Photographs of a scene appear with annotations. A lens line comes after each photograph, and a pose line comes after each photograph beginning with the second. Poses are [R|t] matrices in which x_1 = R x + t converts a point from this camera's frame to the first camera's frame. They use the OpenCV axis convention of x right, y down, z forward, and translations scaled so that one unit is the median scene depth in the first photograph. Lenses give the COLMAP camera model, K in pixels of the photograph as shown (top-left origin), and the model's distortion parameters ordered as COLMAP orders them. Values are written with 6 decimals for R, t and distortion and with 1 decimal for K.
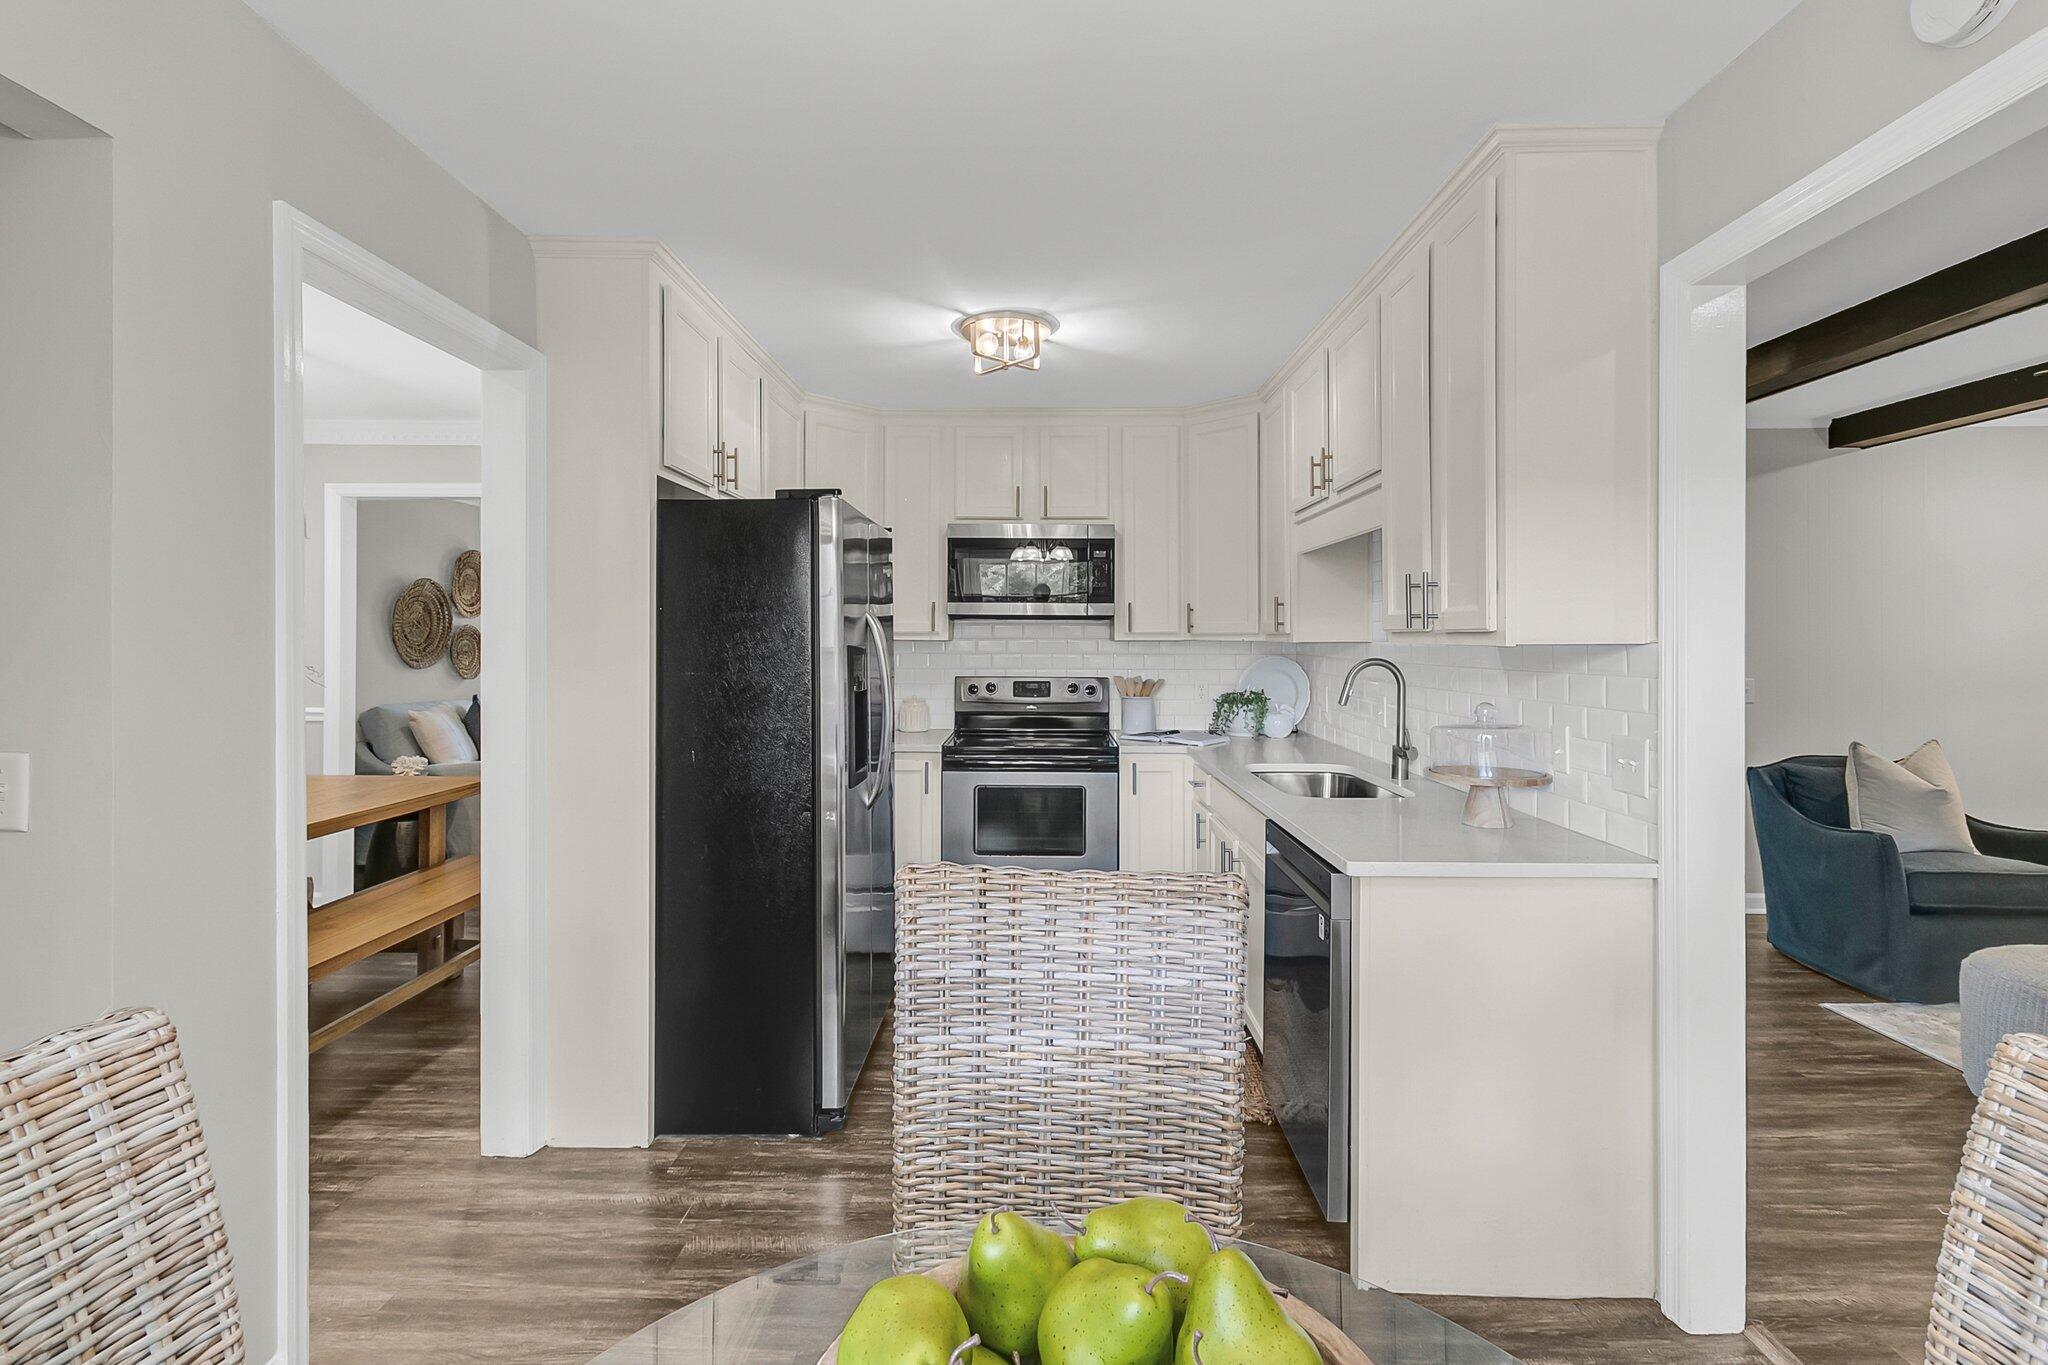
lens RADIAL K [[964.0, 0, 1036.8], [0, 964.0, 659.9], [0, 0, 1]] dist [0.001094, 0.000942]
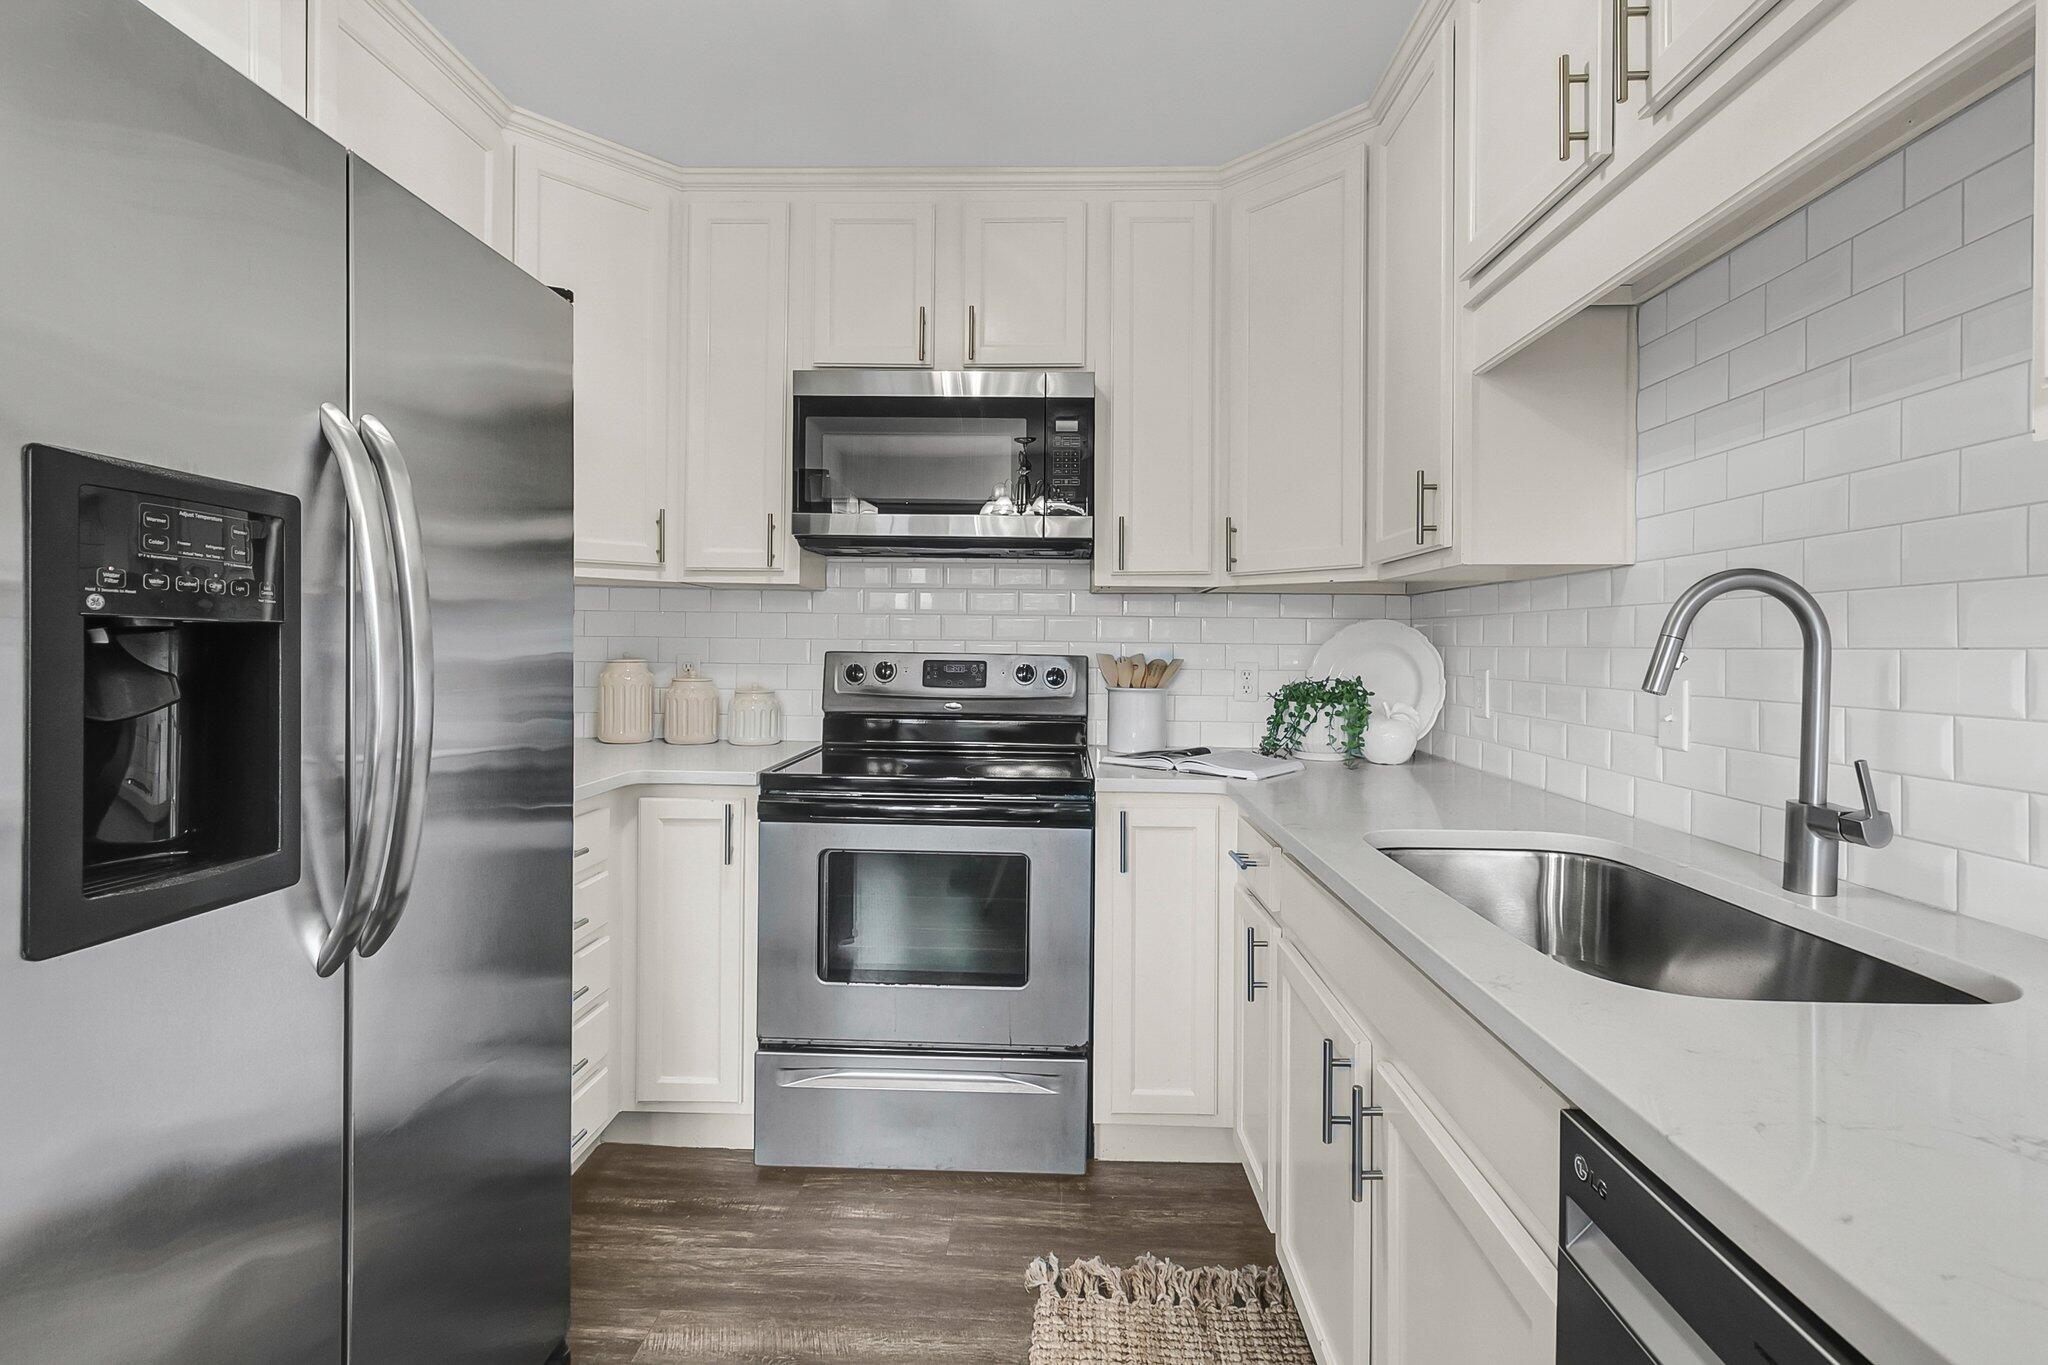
lens RADIAL K [[964.0, 0, 1036.8], [0, 964.0, 659.9], [0, 0, 1]] dist [0.001094, 0.000942]
pose [[0.999707, 0.008717, -0.022596, 0.060788], [-0.008899, 0.999928, -0.007988, 0.027476], [0.022525, 0.008187, 0.999713, 0.443357]]
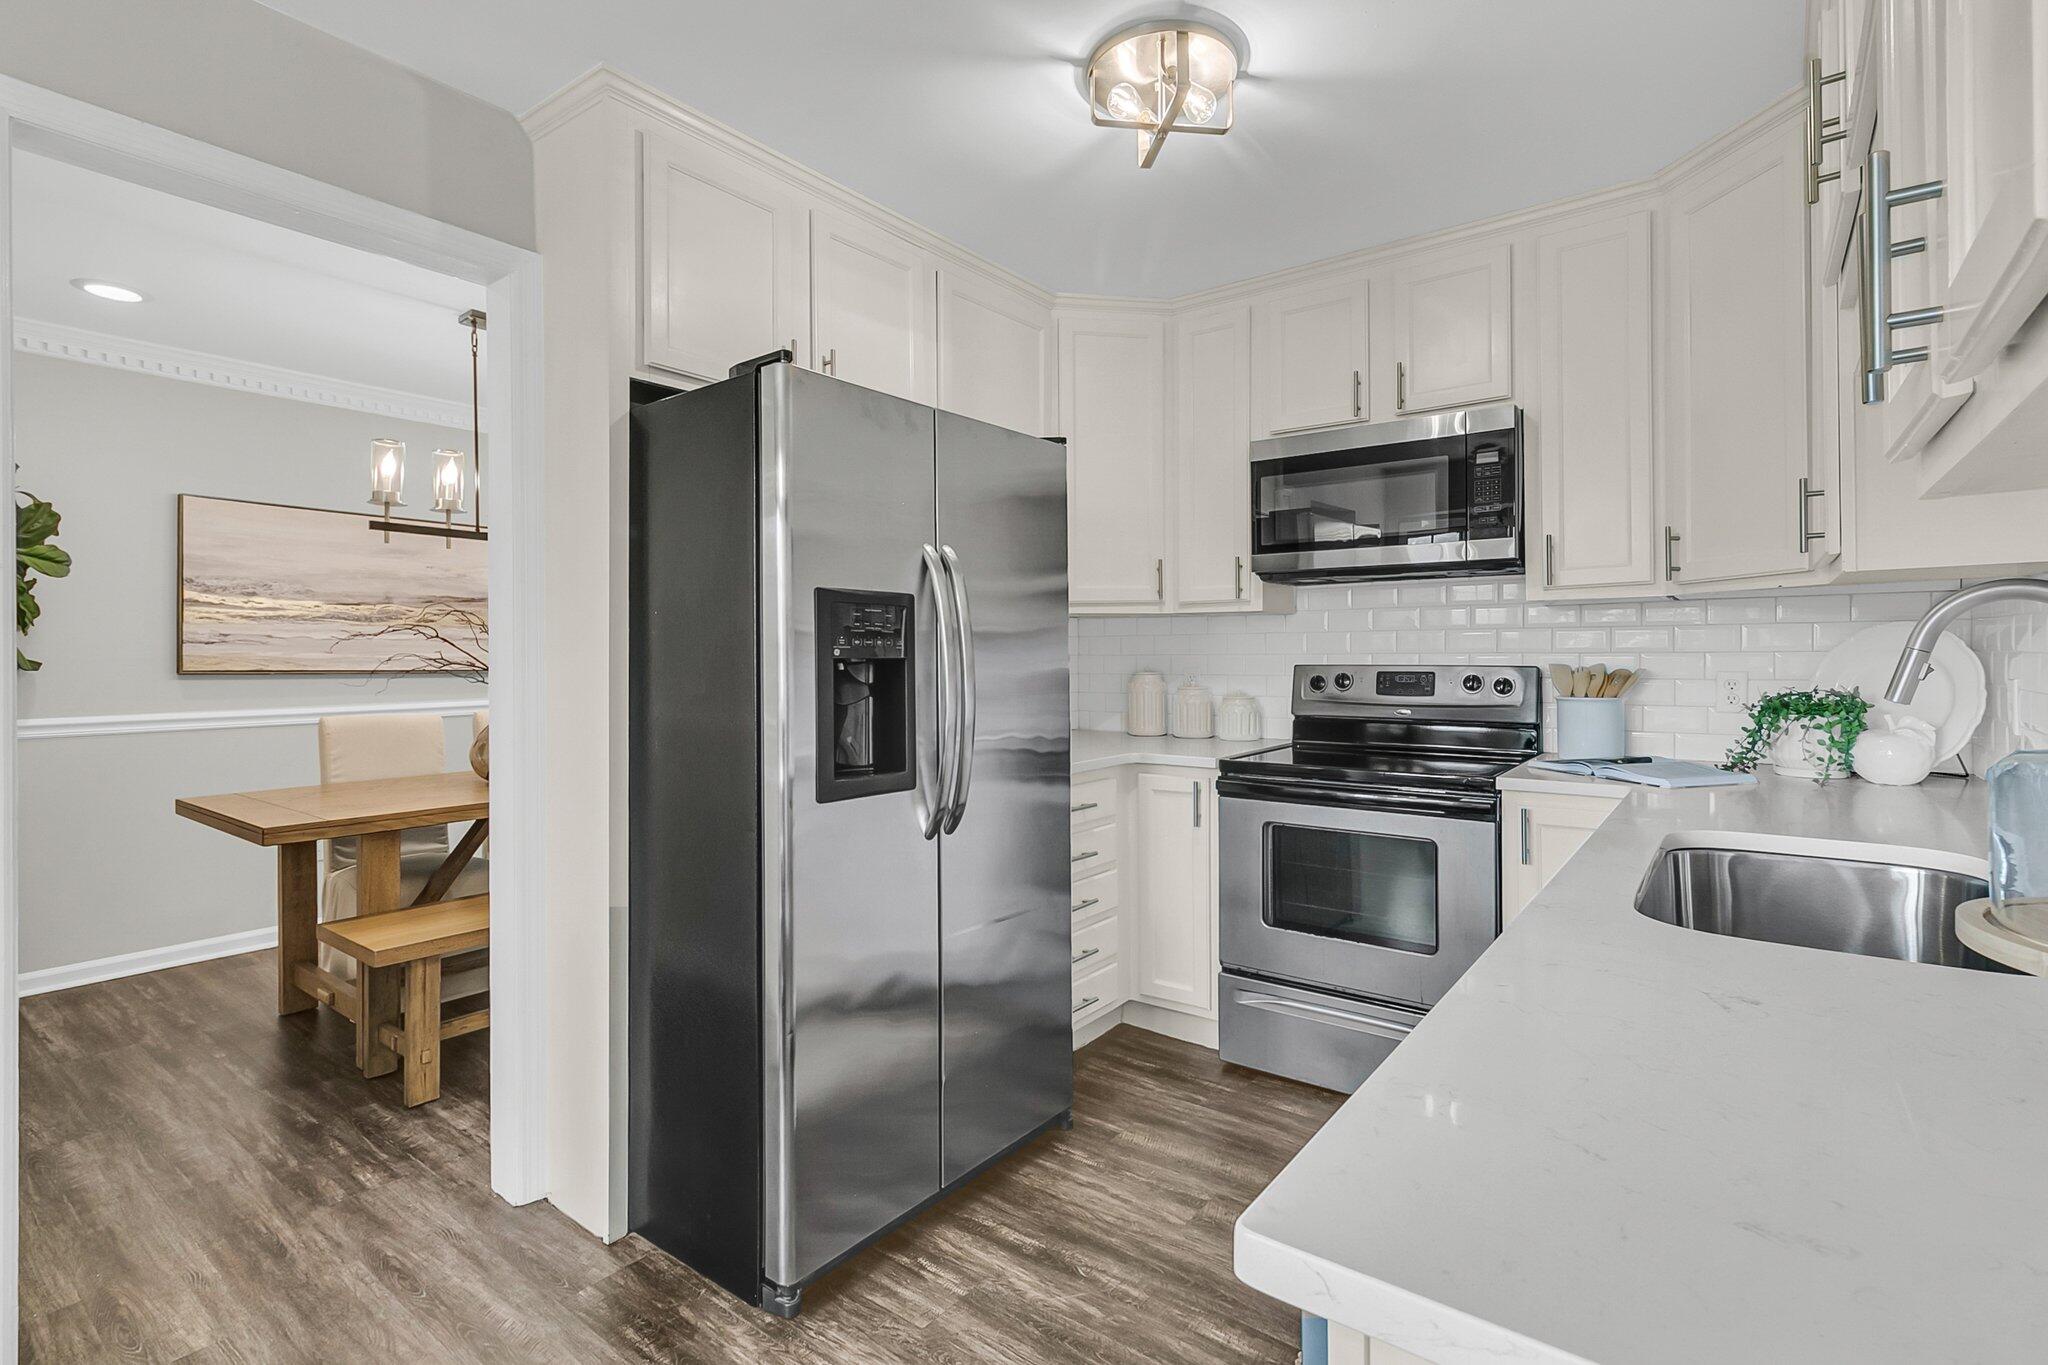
lens RADIAL K [[971.8, 0, 1024.0], [0, 971.8, 682.5], [0, 0, 1]] dist [-0.000628, 0.000195]
pose [[0.800567, 0.008815, -0.599178, 0.193213], [-0.003421, 0.999943, 0.010140, 0.025178], [0.599233, -0.006068, 0.800551, 0.335556]]
